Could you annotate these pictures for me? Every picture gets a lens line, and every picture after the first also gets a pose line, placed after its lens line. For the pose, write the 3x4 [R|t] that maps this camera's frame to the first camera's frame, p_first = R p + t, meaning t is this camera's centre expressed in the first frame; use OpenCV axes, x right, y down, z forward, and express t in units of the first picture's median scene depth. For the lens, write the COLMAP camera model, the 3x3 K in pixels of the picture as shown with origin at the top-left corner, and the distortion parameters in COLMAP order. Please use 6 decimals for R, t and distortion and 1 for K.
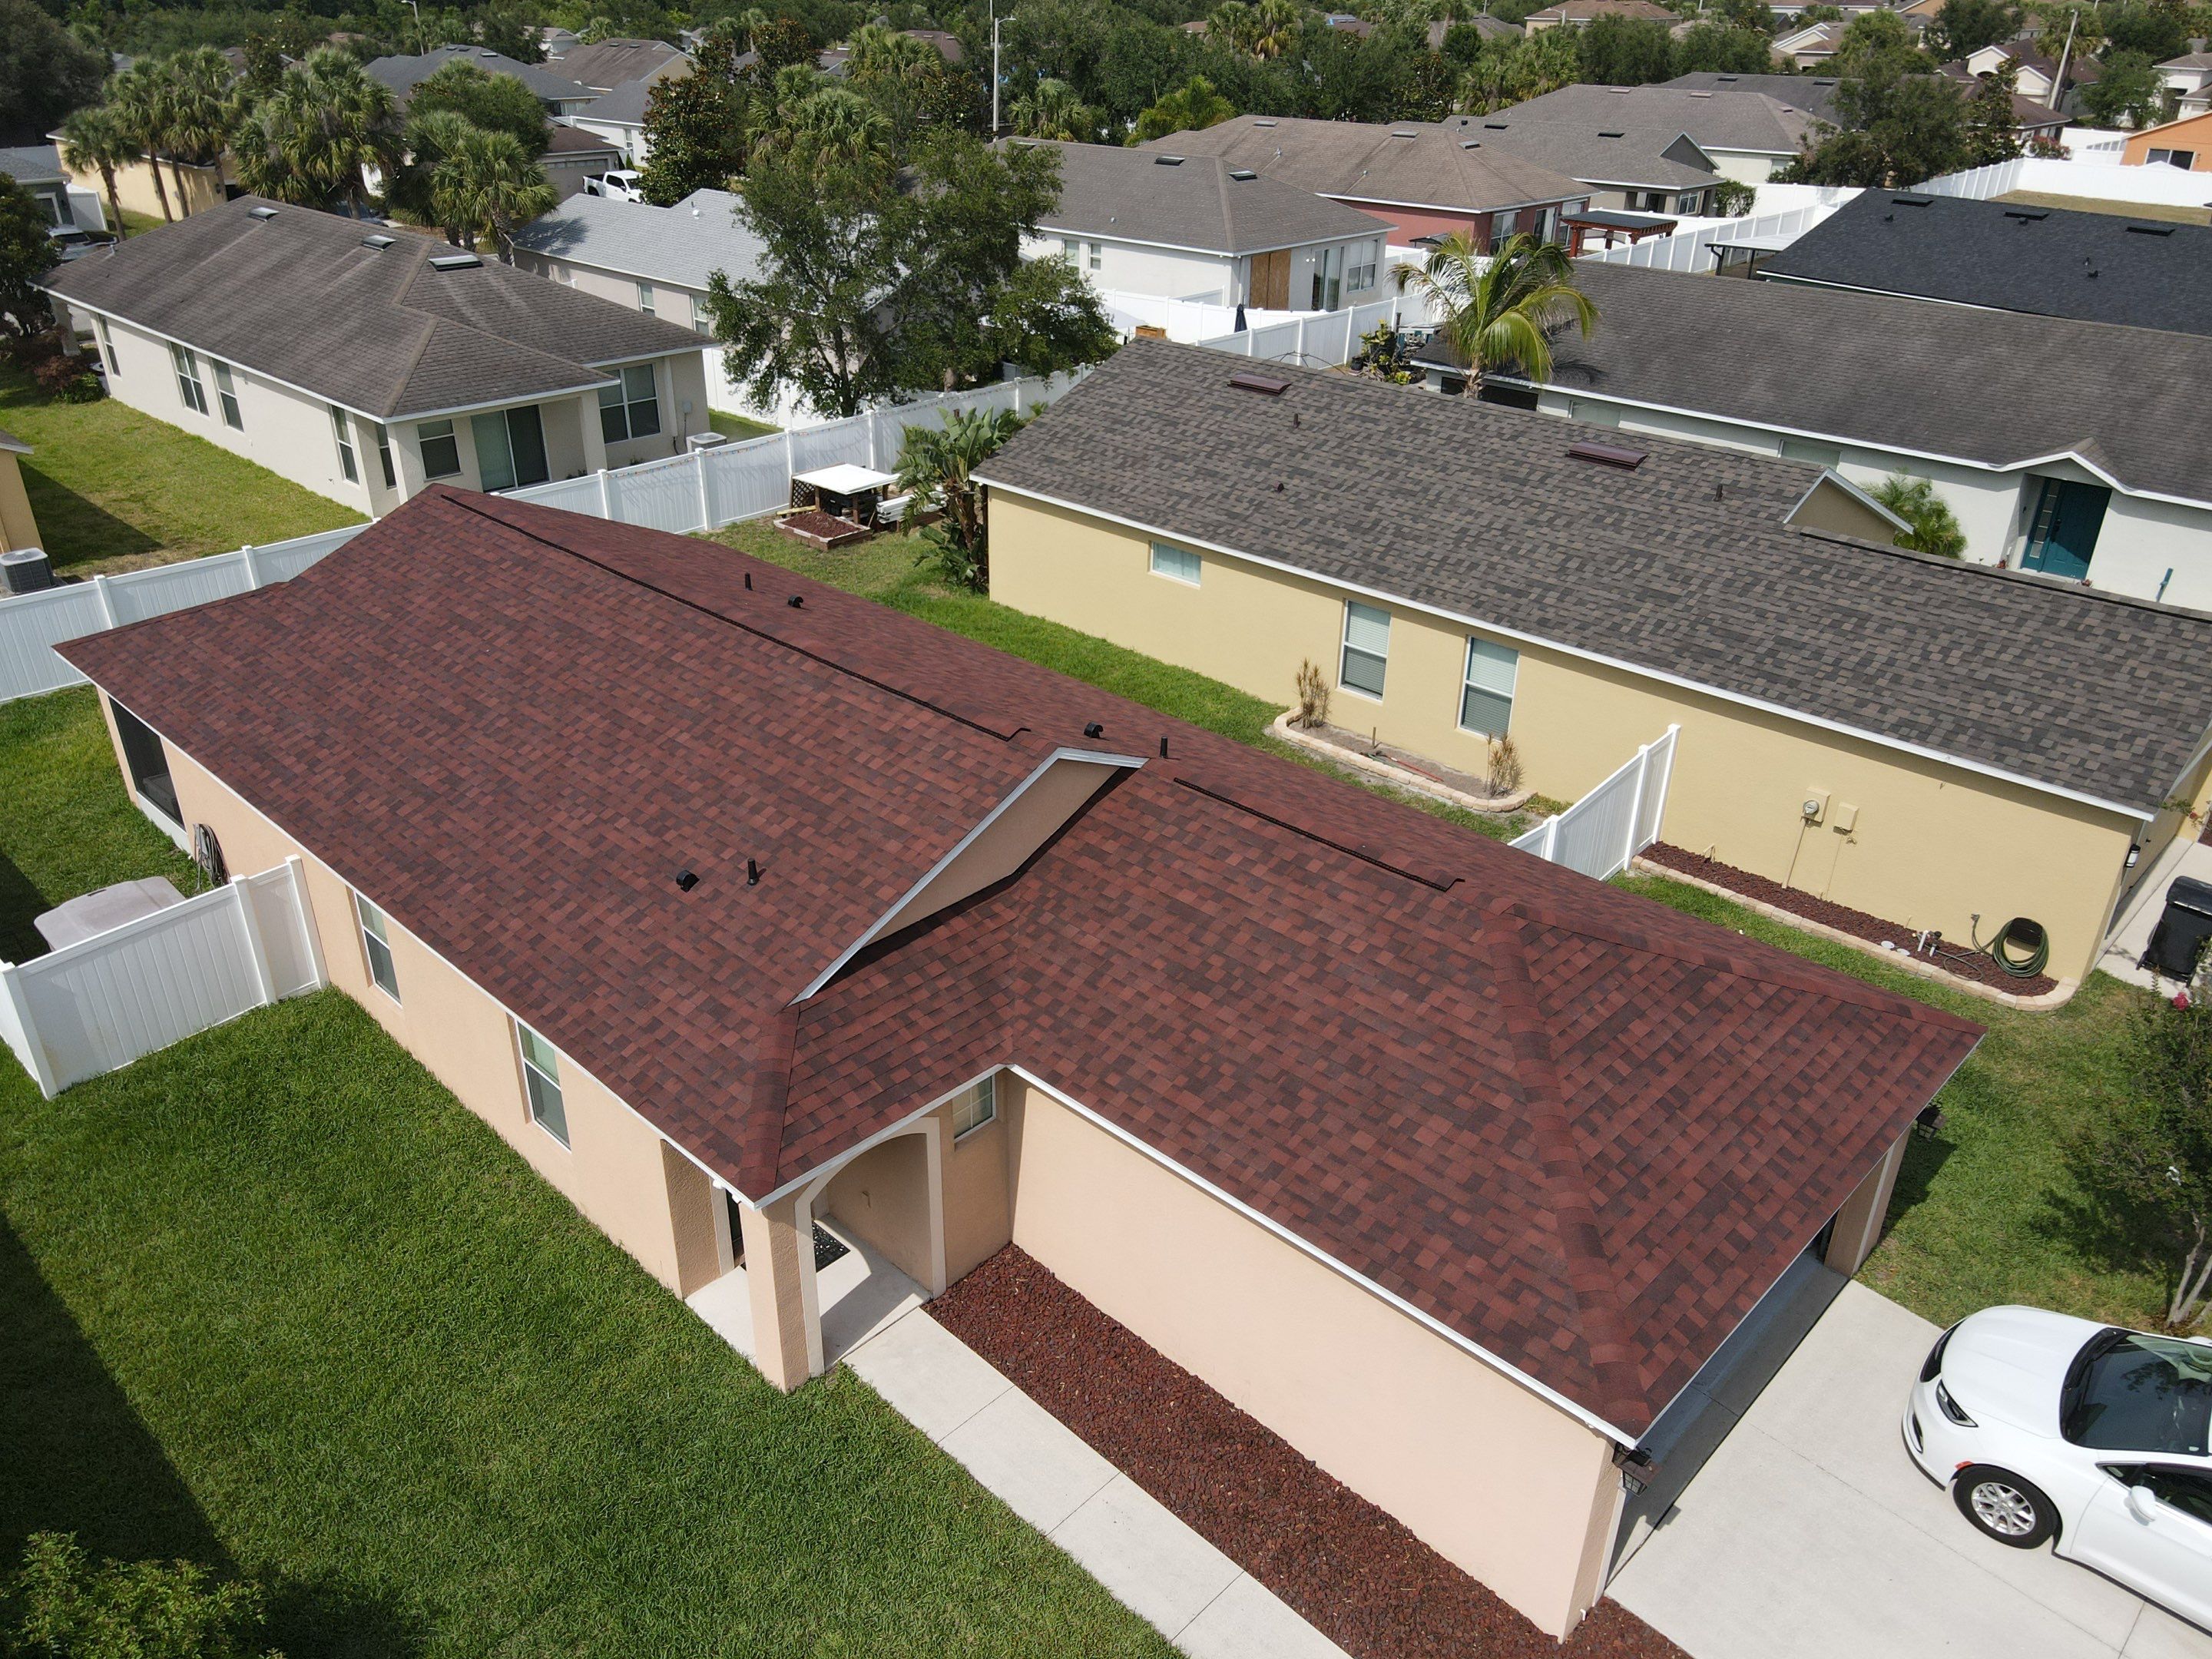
lens RADIAL K [[1624.8, 0, 1076.9], [0, 1624.8, 820.1], [0, 0, 1]] dist [0.003773, 0.013476]
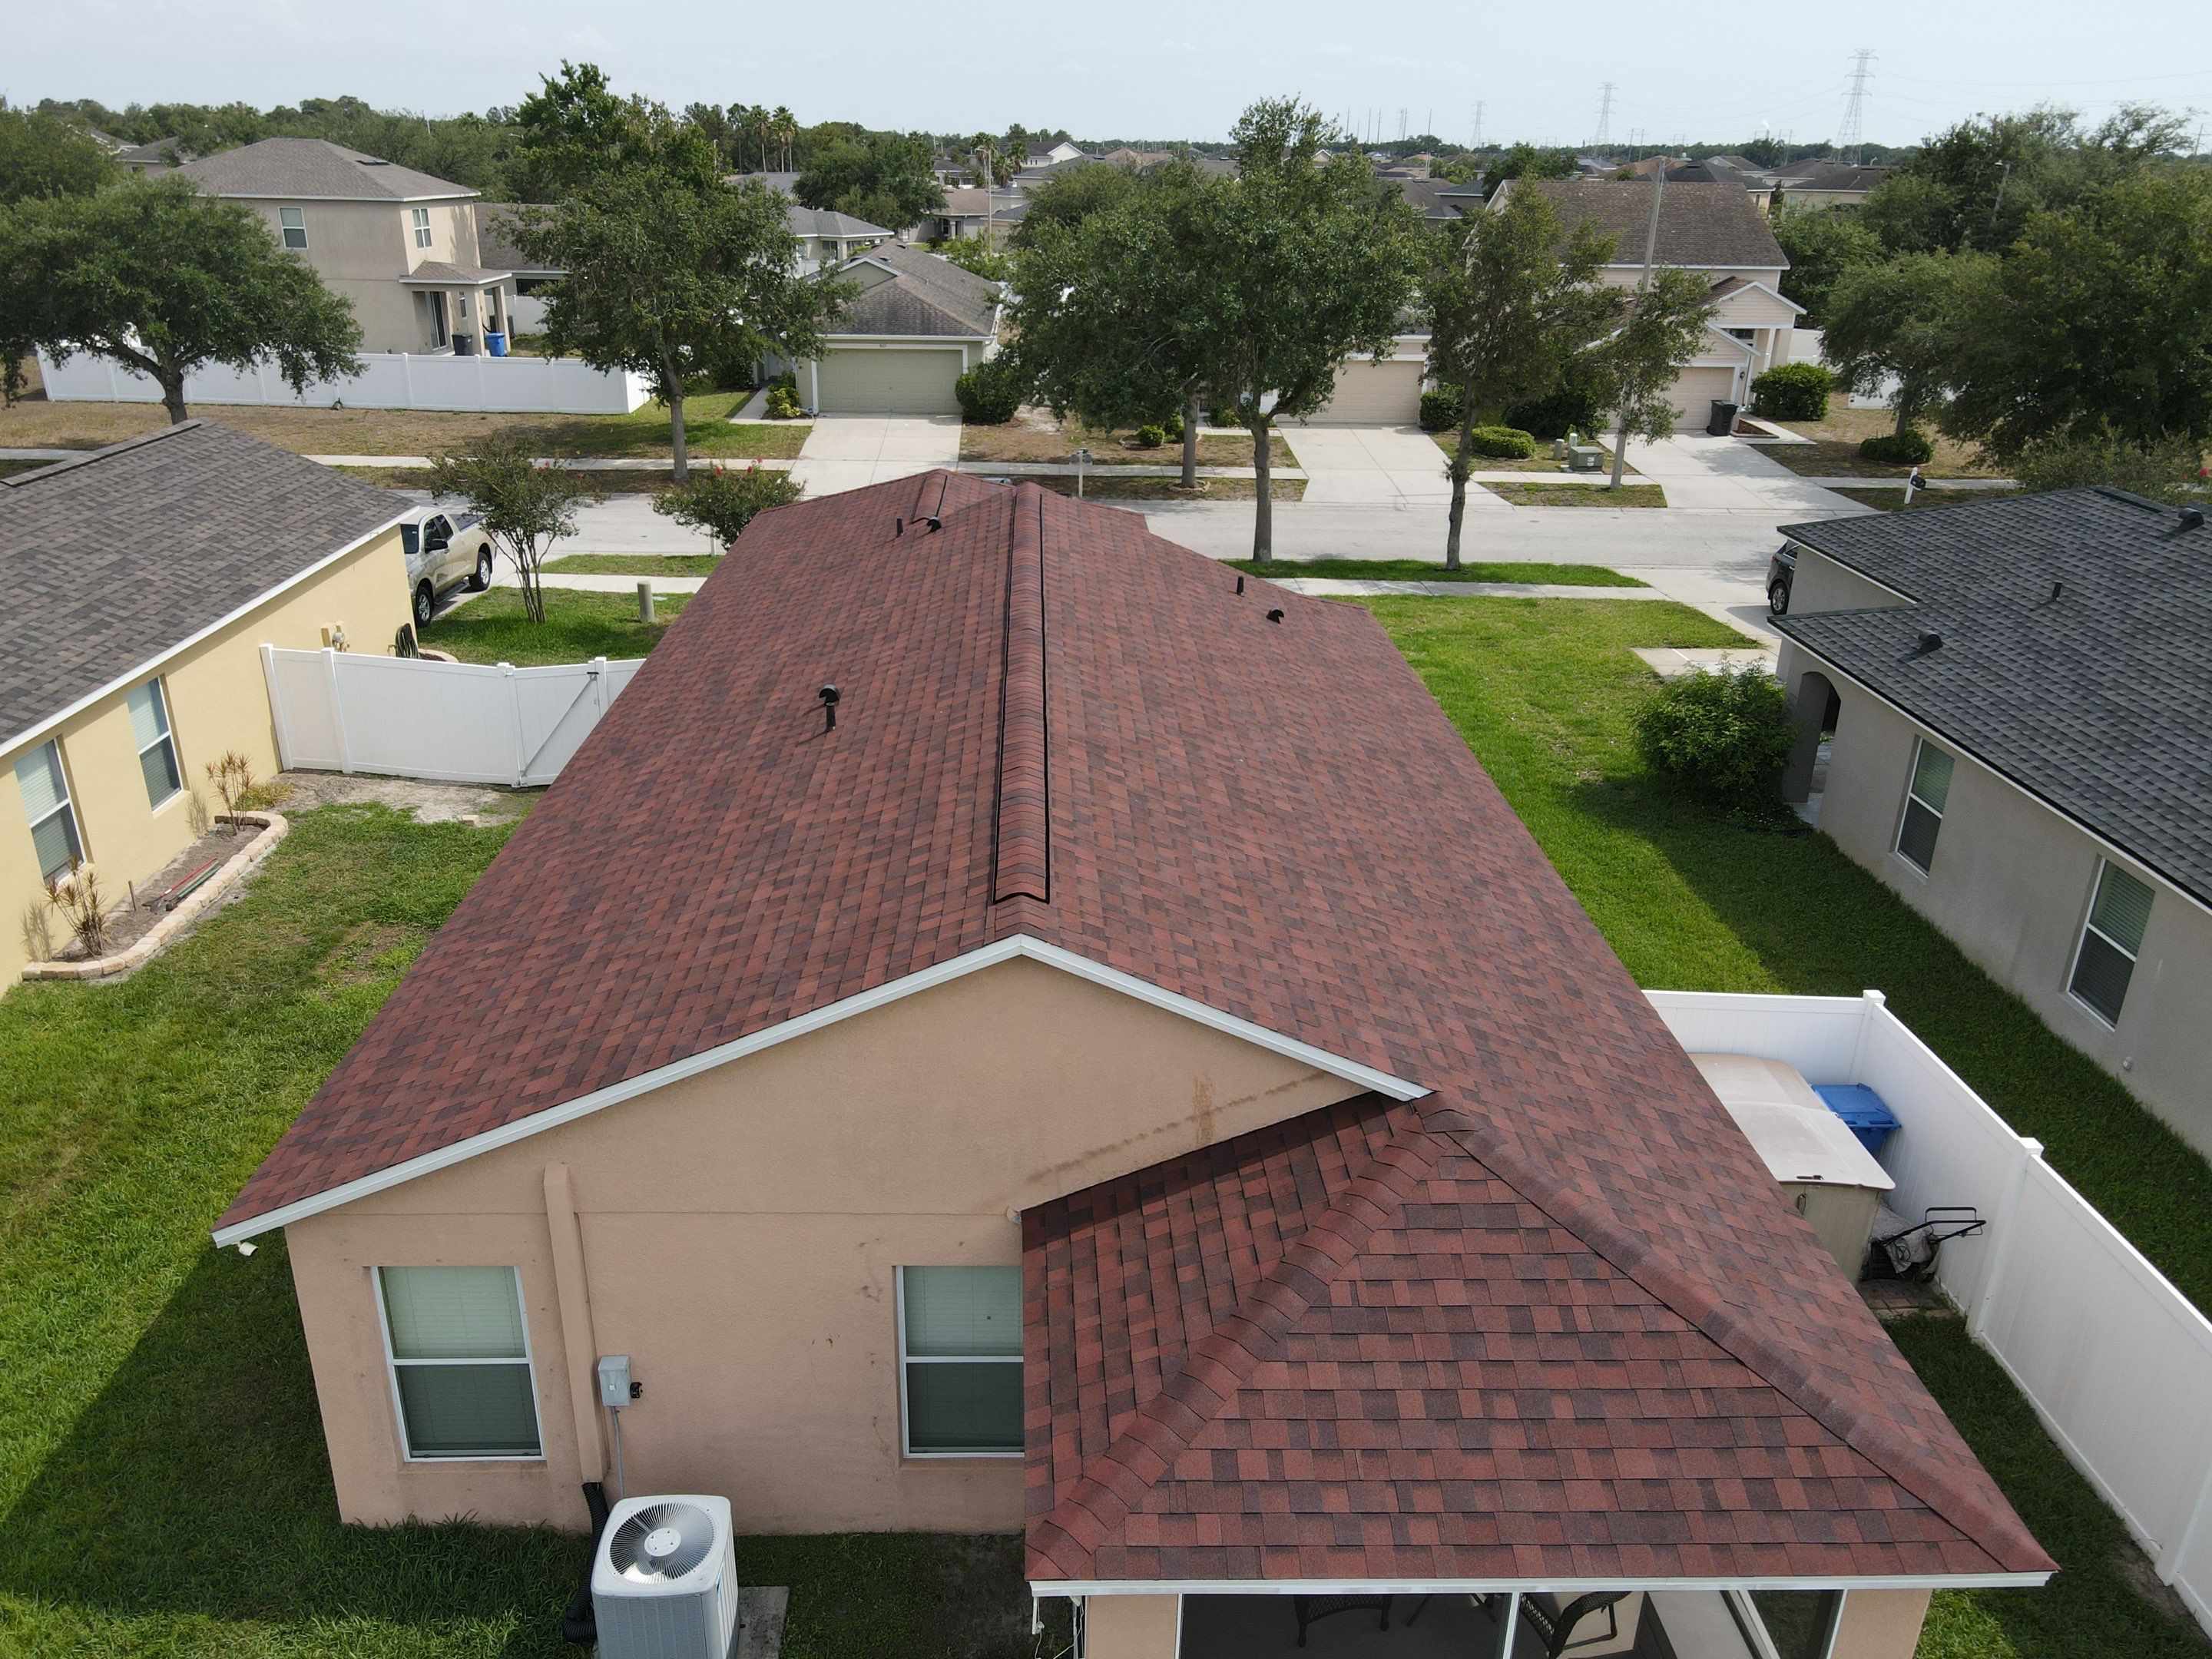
lens RADIAL K [[1624.8, 0, 1087.1], [0, 1624.8, 820.2], [0, 0, 1]] dist [0.003773, 0.013476]
pose [[-0.720352, -0.280579, 0.634325, -0.602591], [0.302007, 0.696409, 0.651004, -0.439461], [-0.624408, 0.660523, -0.416923, 1.069974]]
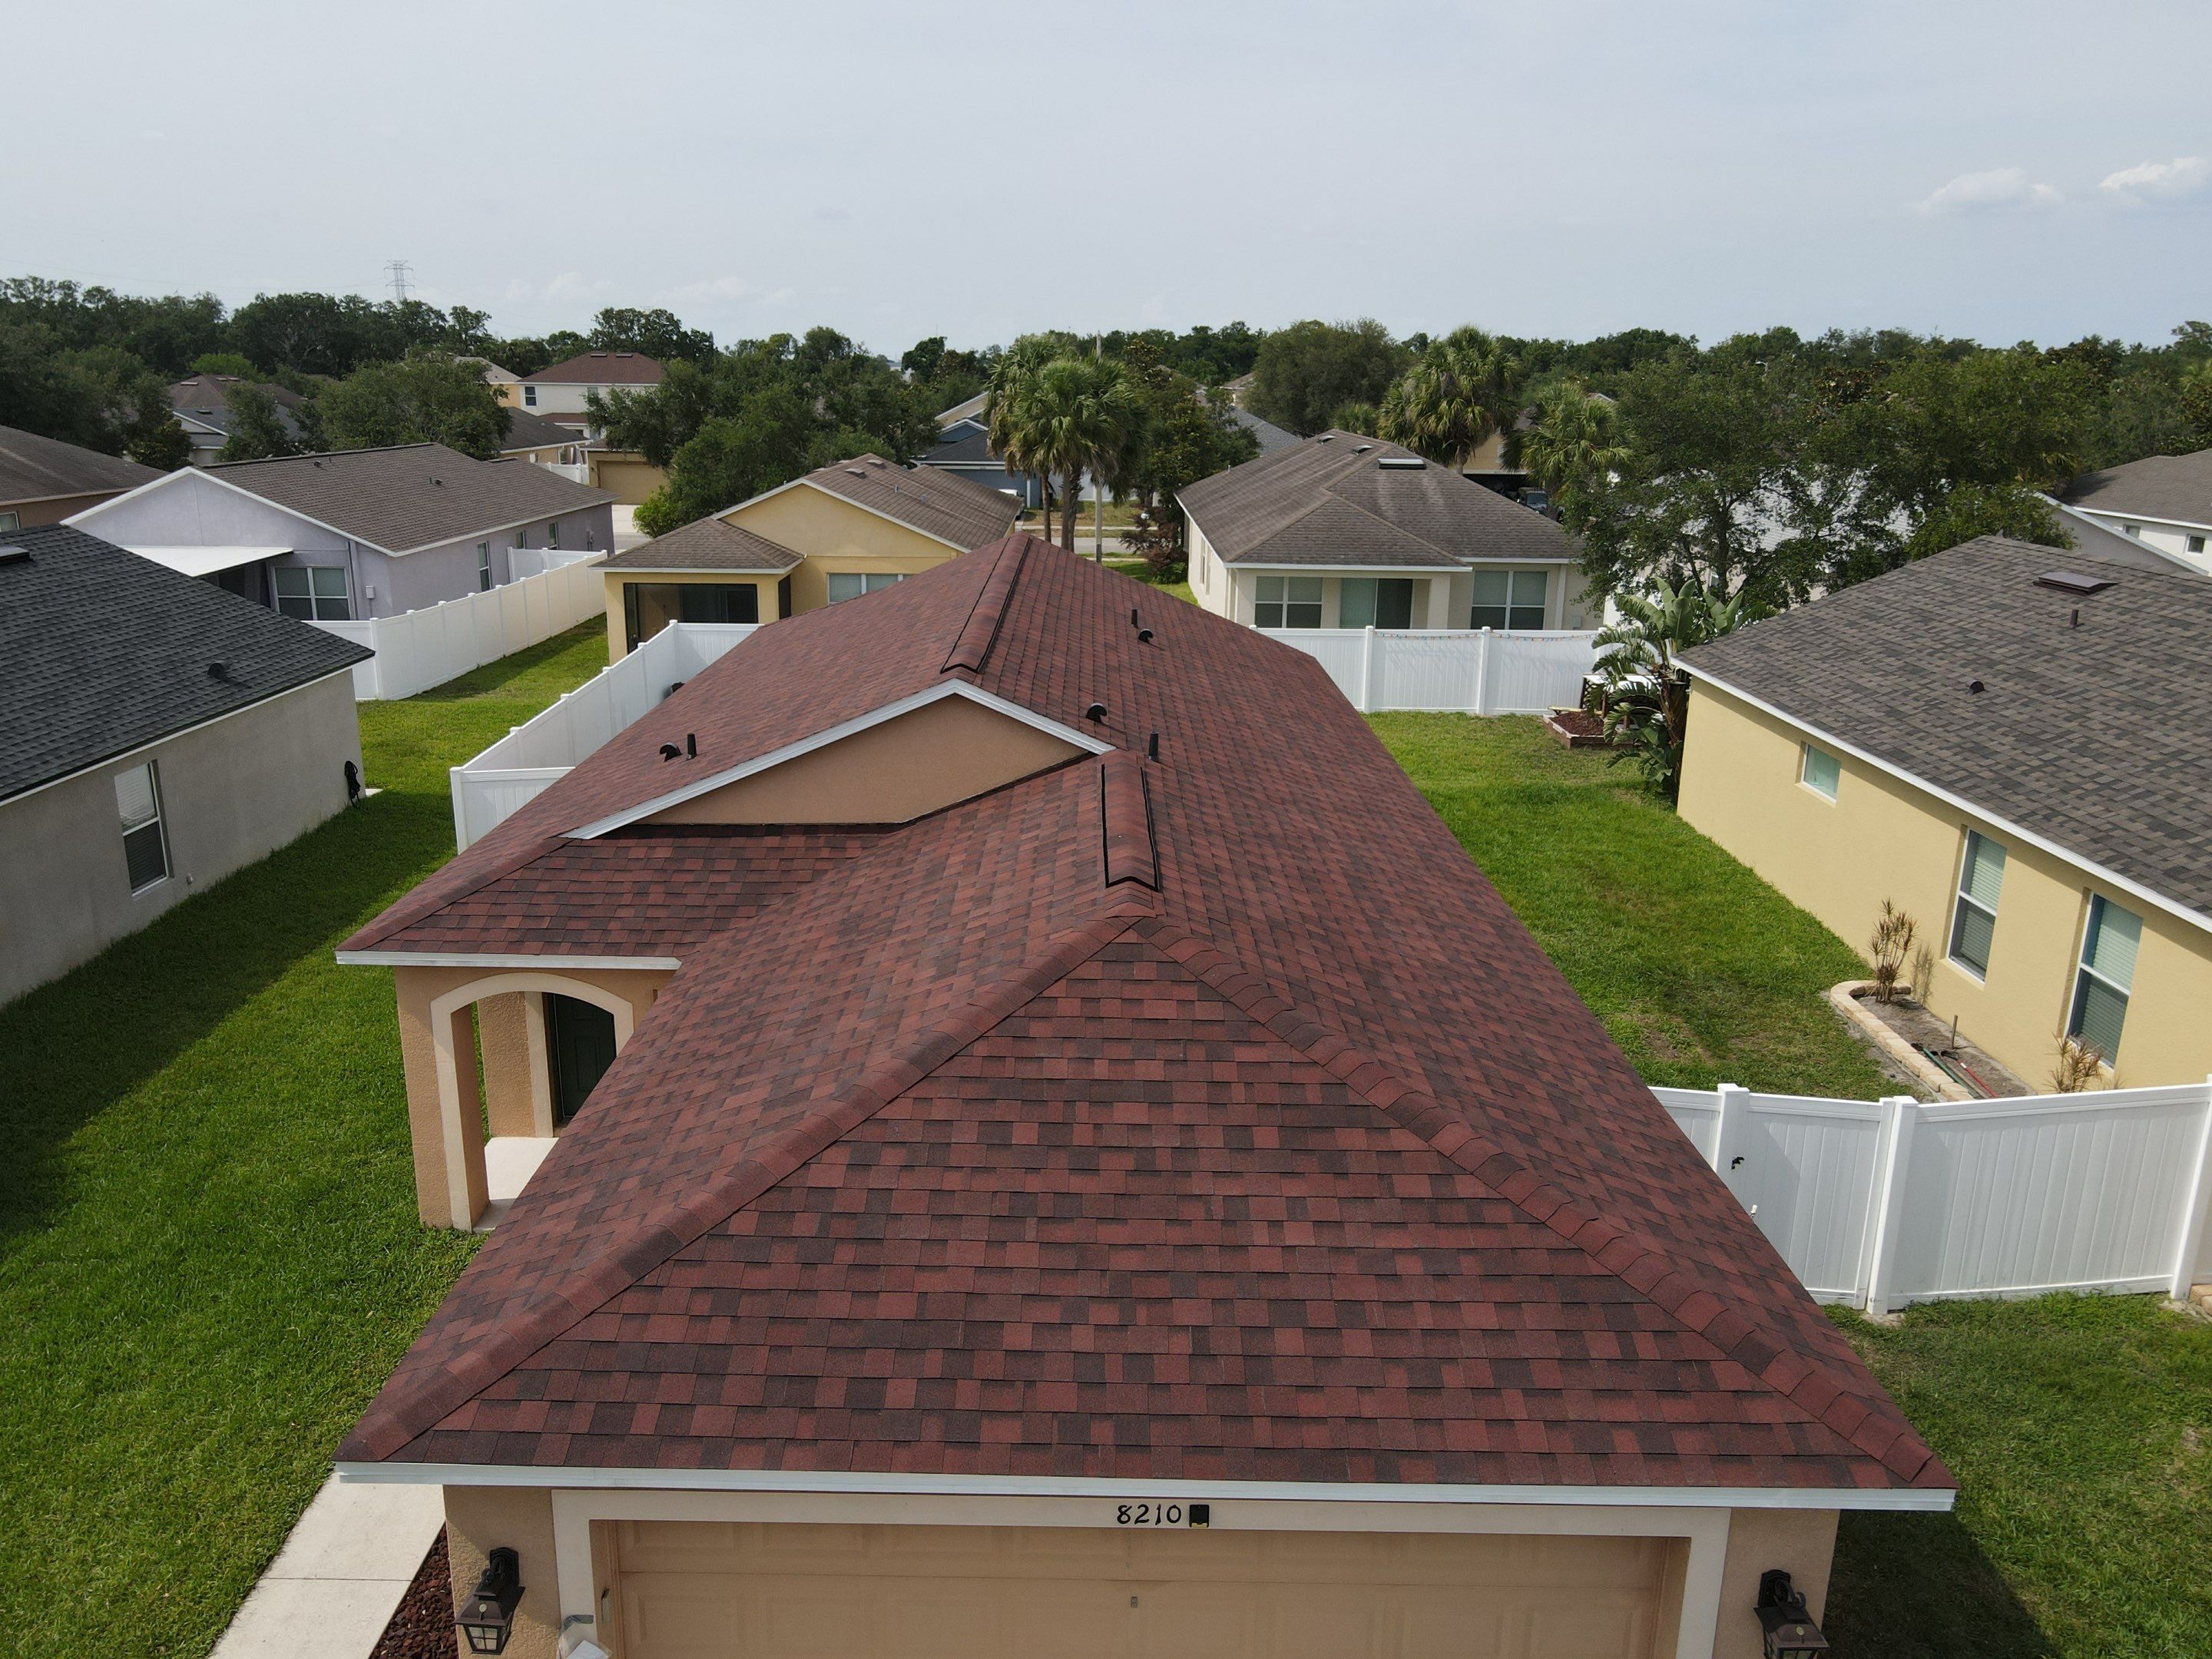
lens RADIAL K [[1624.8, 0, 1091.2], [0, 1624.8, 827.6], [0, 0, 1]] dist [0.003773, 0.013476]
pose [[0.697340, 0.195772, -0.689485, 0.398908], [-0.337883, 0.938167, -0.075351, 0.042743], [0.632101, 0.285511, 0.720370, 0.283533]]
